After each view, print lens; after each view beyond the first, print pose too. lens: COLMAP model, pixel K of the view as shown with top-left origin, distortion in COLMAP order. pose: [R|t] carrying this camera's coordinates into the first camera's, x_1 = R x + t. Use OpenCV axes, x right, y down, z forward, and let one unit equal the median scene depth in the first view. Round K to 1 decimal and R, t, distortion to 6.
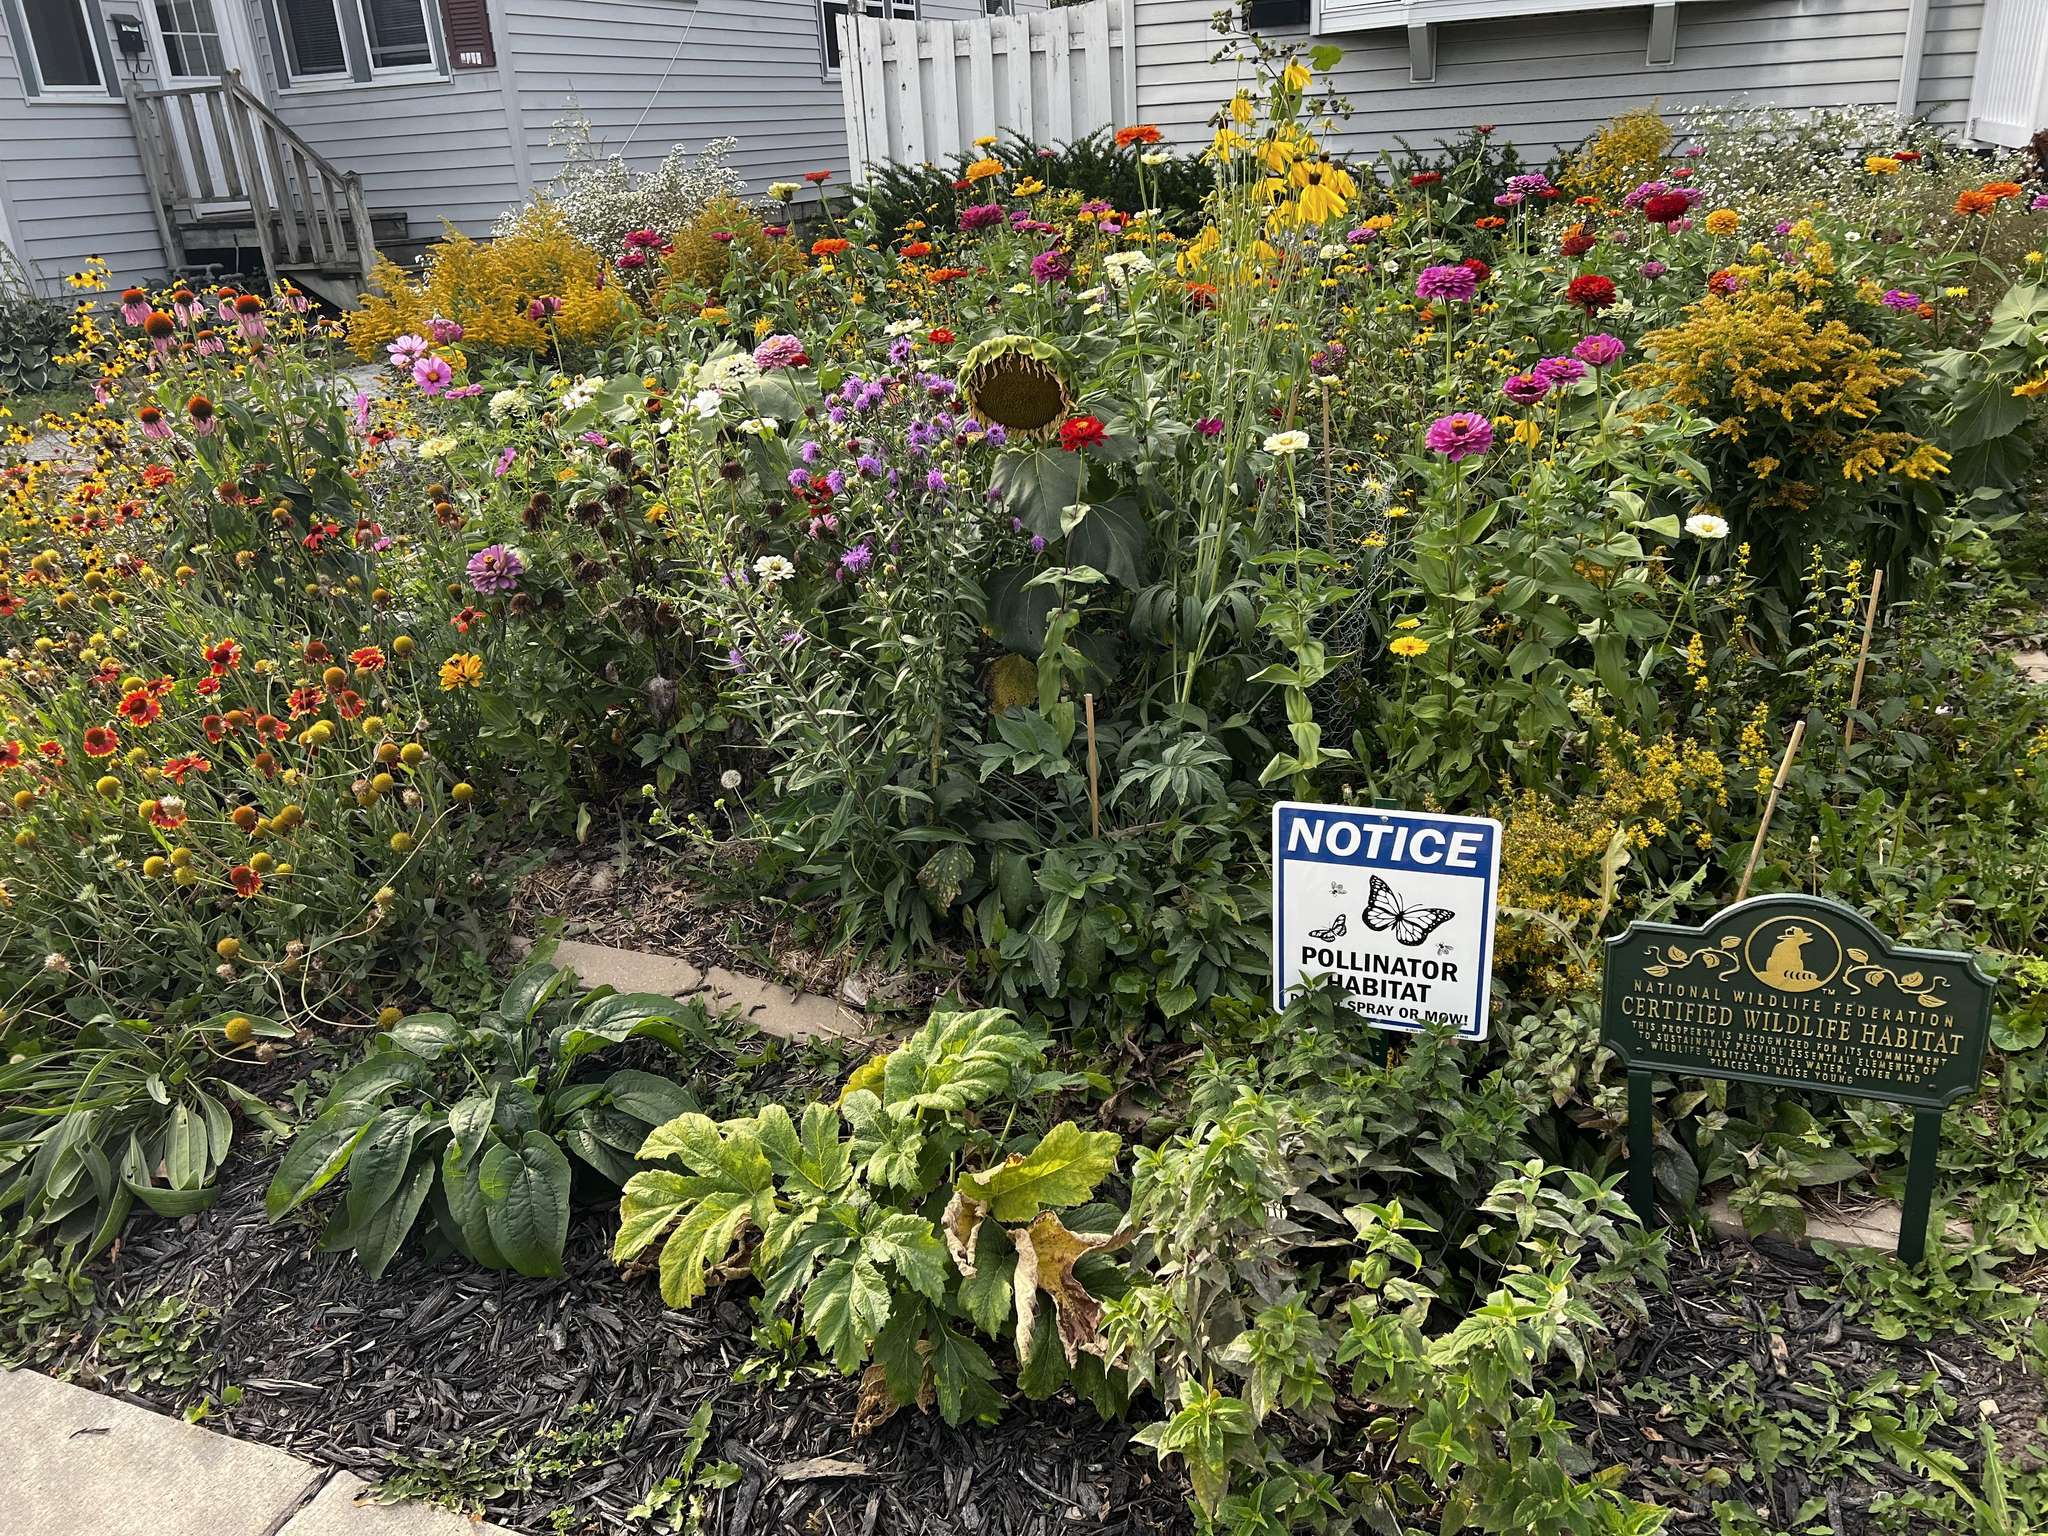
lens RADIAL K [[1508.6, 0, 1075.2], [0, 1508.6, 771.0], [0, 0, 1]] dist [0.025338, -0.004890]
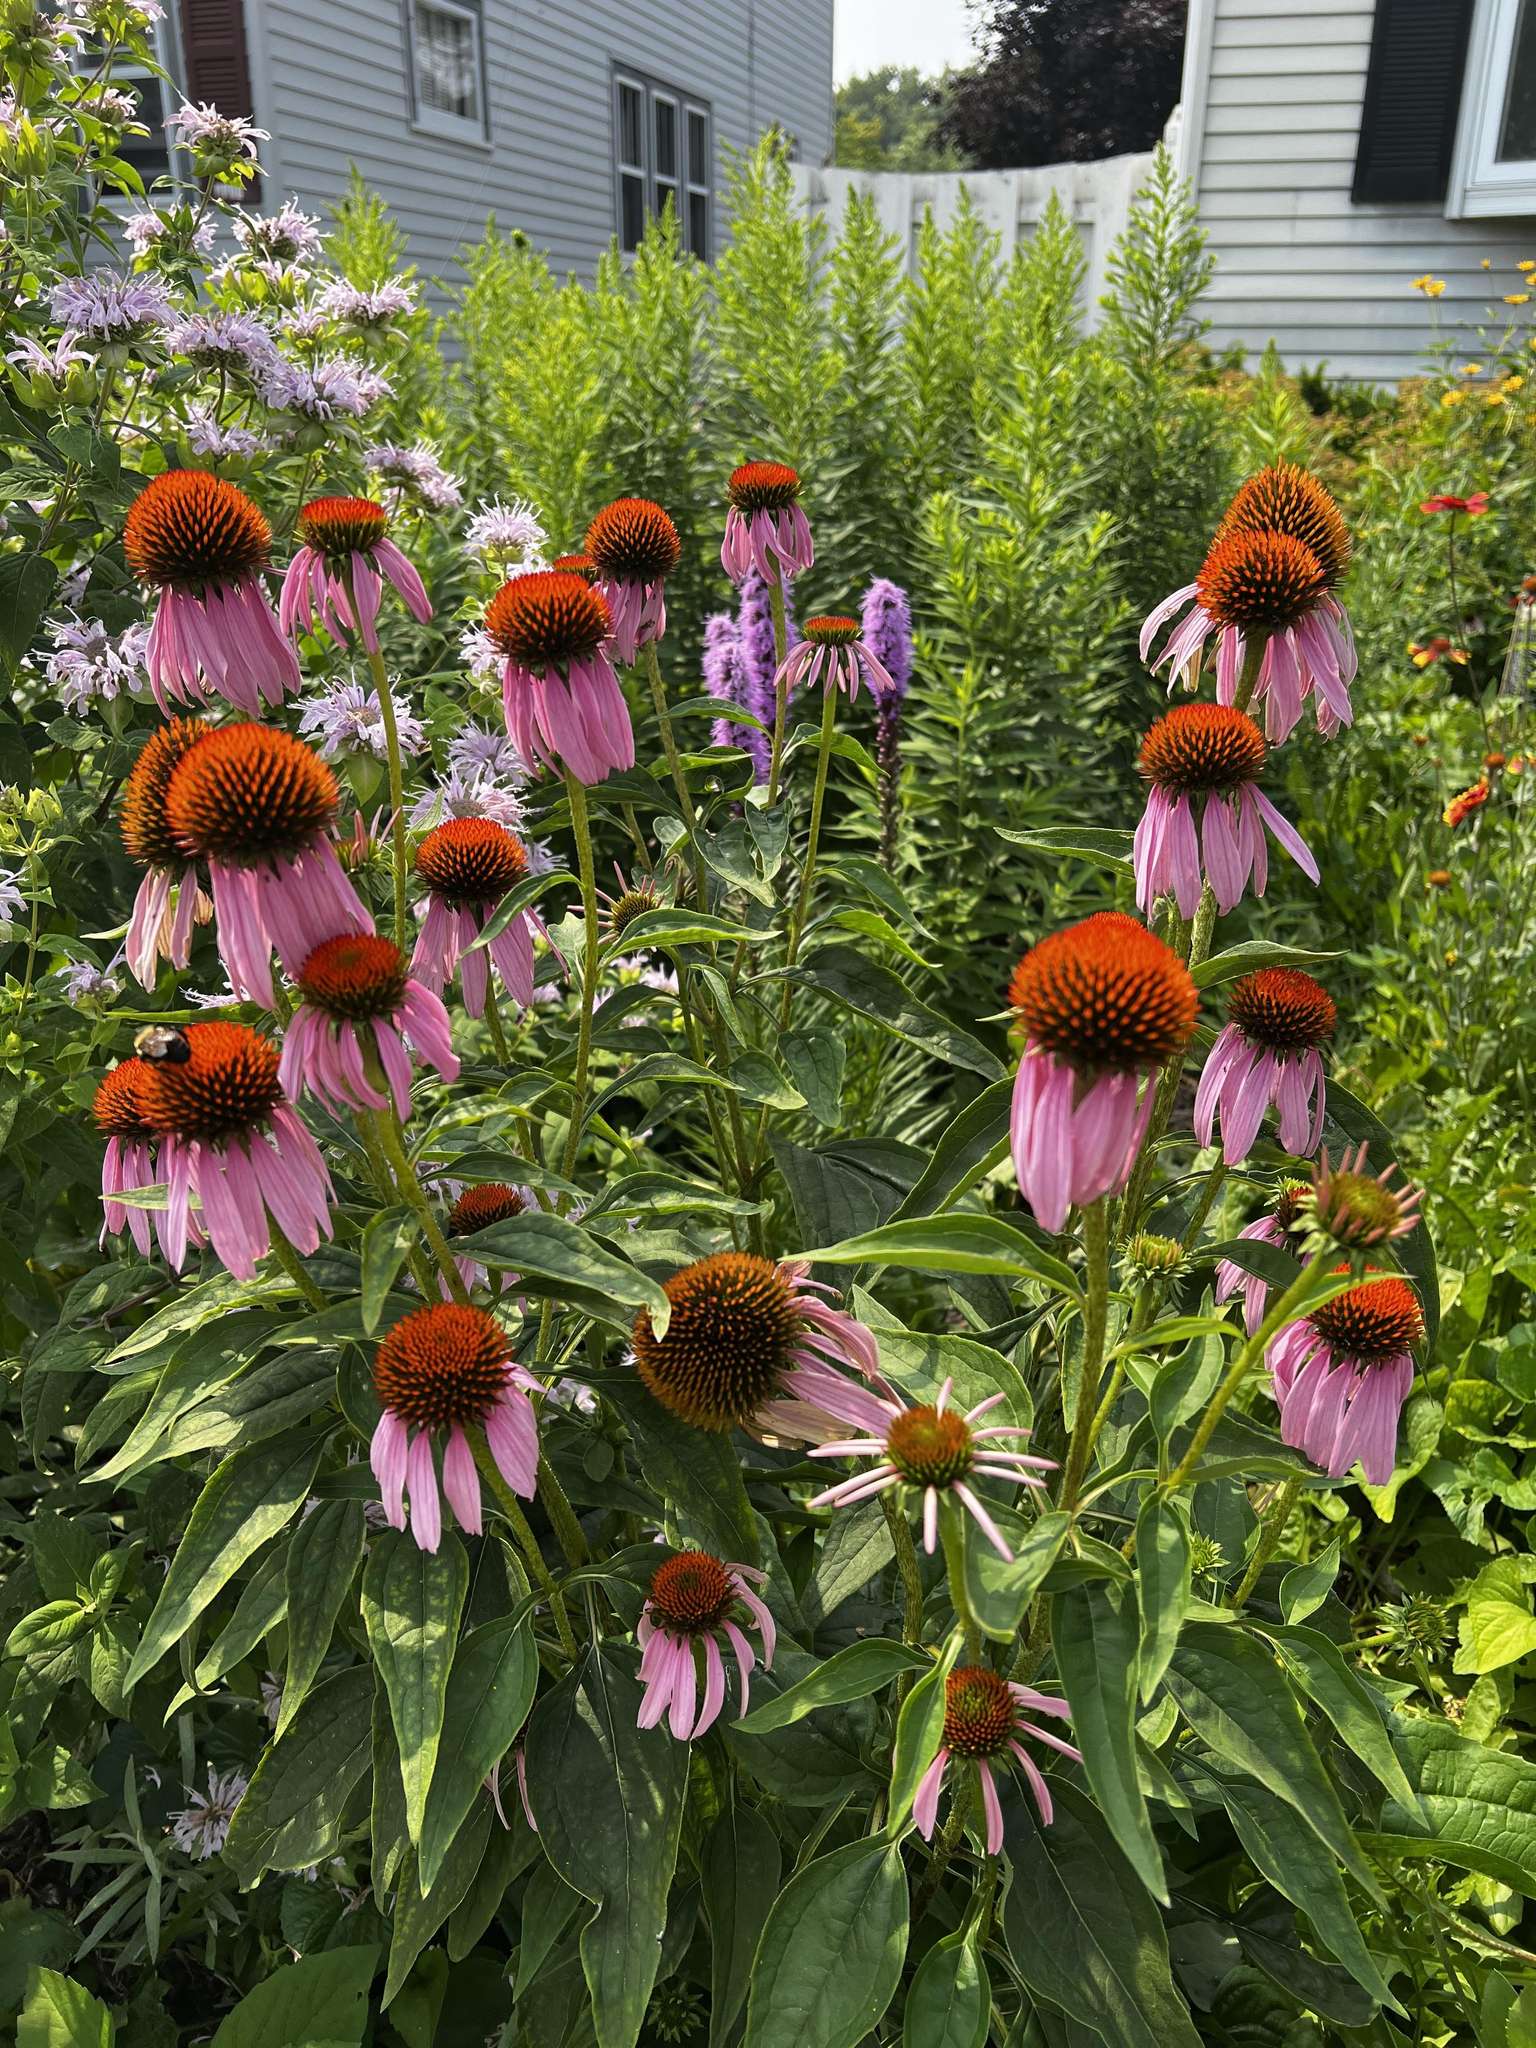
lens RADIAL K [[1565.8, 0, 768.0], [0, 1565.8, 1024.0], [0, 0, 1]] dist [0.002298, 0.000265]
pose [[0.997492, 0.047744, 0.052249, -0.905016], [-0.047652, 0.998859, -0.003005, -0.335445], [-0.052333, 0.000508, 0.998630, 1.160337]]
